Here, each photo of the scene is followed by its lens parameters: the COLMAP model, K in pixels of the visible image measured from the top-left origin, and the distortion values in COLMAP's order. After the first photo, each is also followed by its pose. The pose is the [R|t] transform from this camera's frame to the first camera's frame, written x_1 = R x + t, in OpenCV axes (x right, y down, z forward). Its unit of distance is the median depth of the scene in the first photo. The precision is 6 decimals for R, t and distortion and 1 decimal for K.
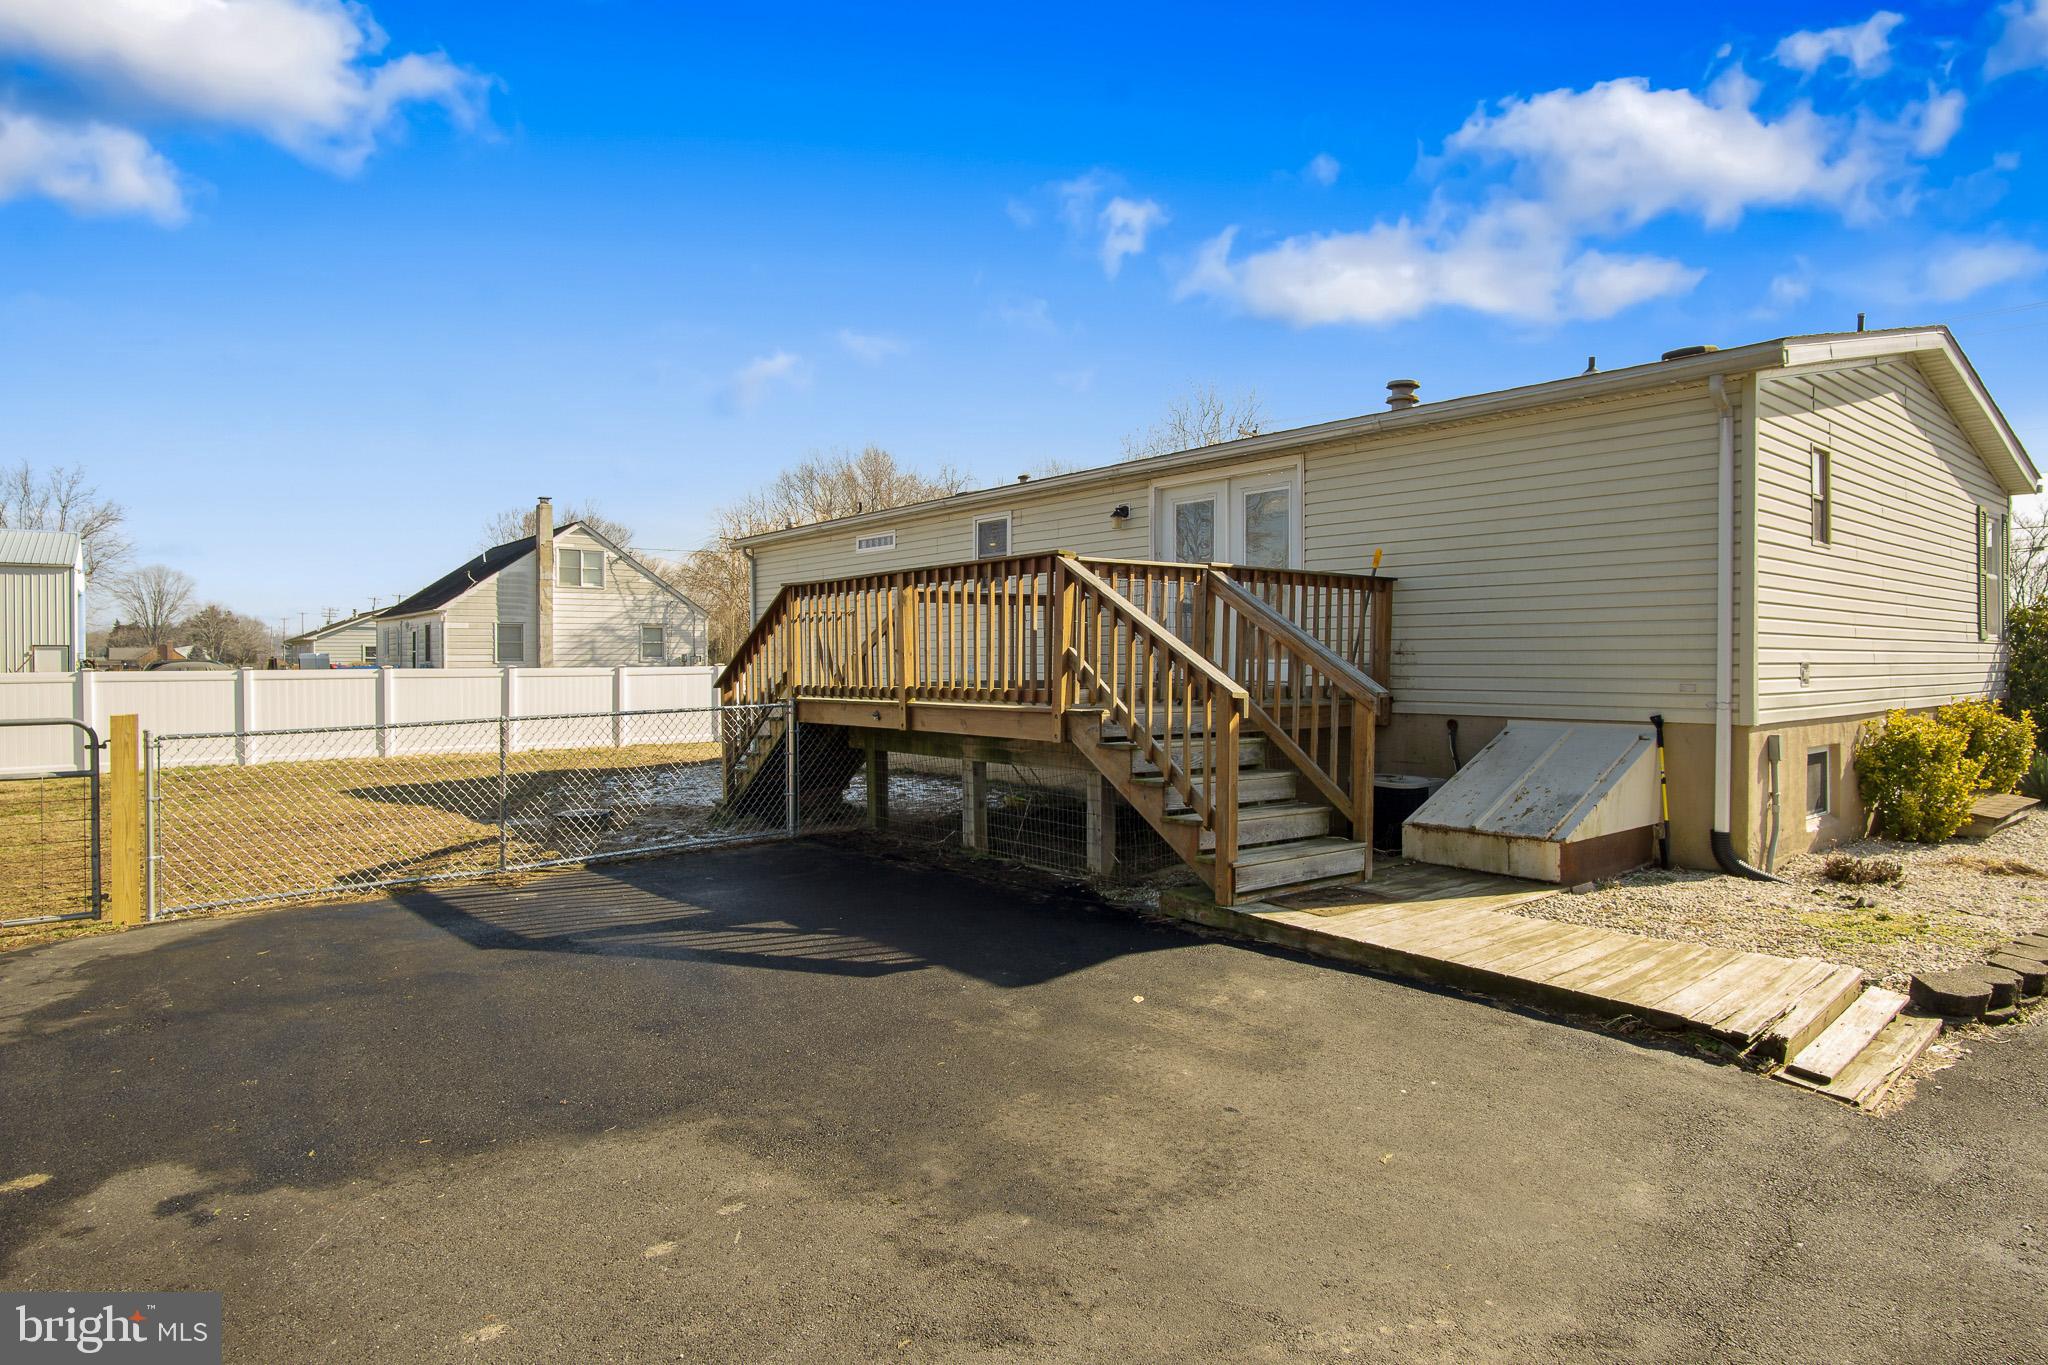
lens RADIAL K [[1148.4, 0, 1027.5], [0, 1148.4, 663.5], [0, 0, 1]] dist [-0.020494, 0.000806]
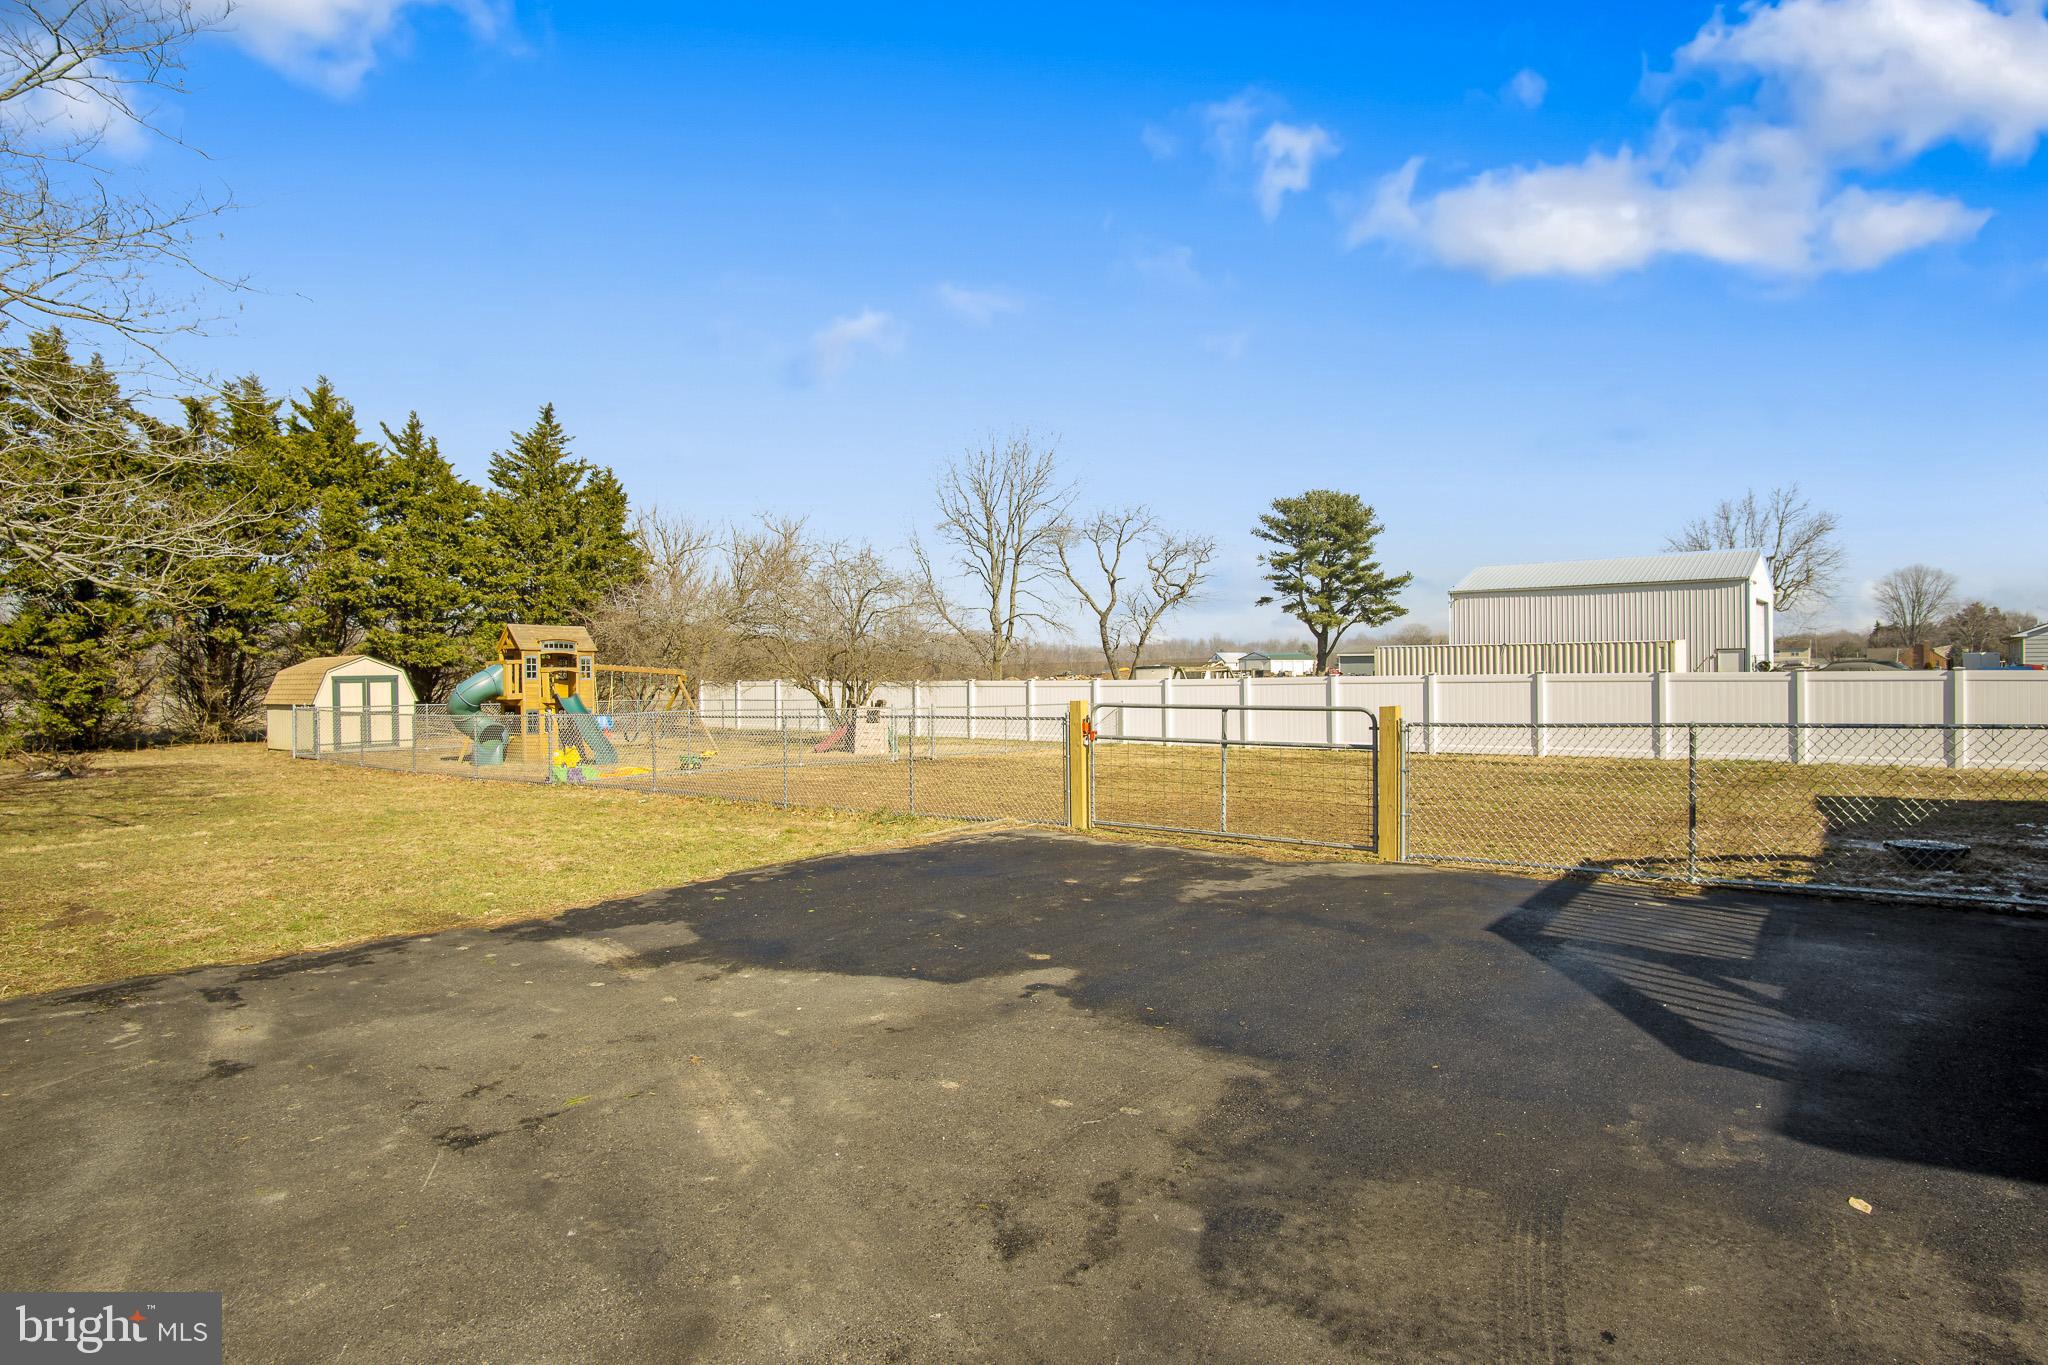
lens RADIAL K [[1126.1, 0, 1025.7], [0, 1126.1, 637.3], [0, 0, 1]] dist [-0.025998, 0.008661]
pose [[0.190279, -0.025941, -0.981387, 0.450807], [0.003855, 0.999663, -0.025677, -0.004790], [0.981722, 0.001102, 0.190315, 0.314716]]
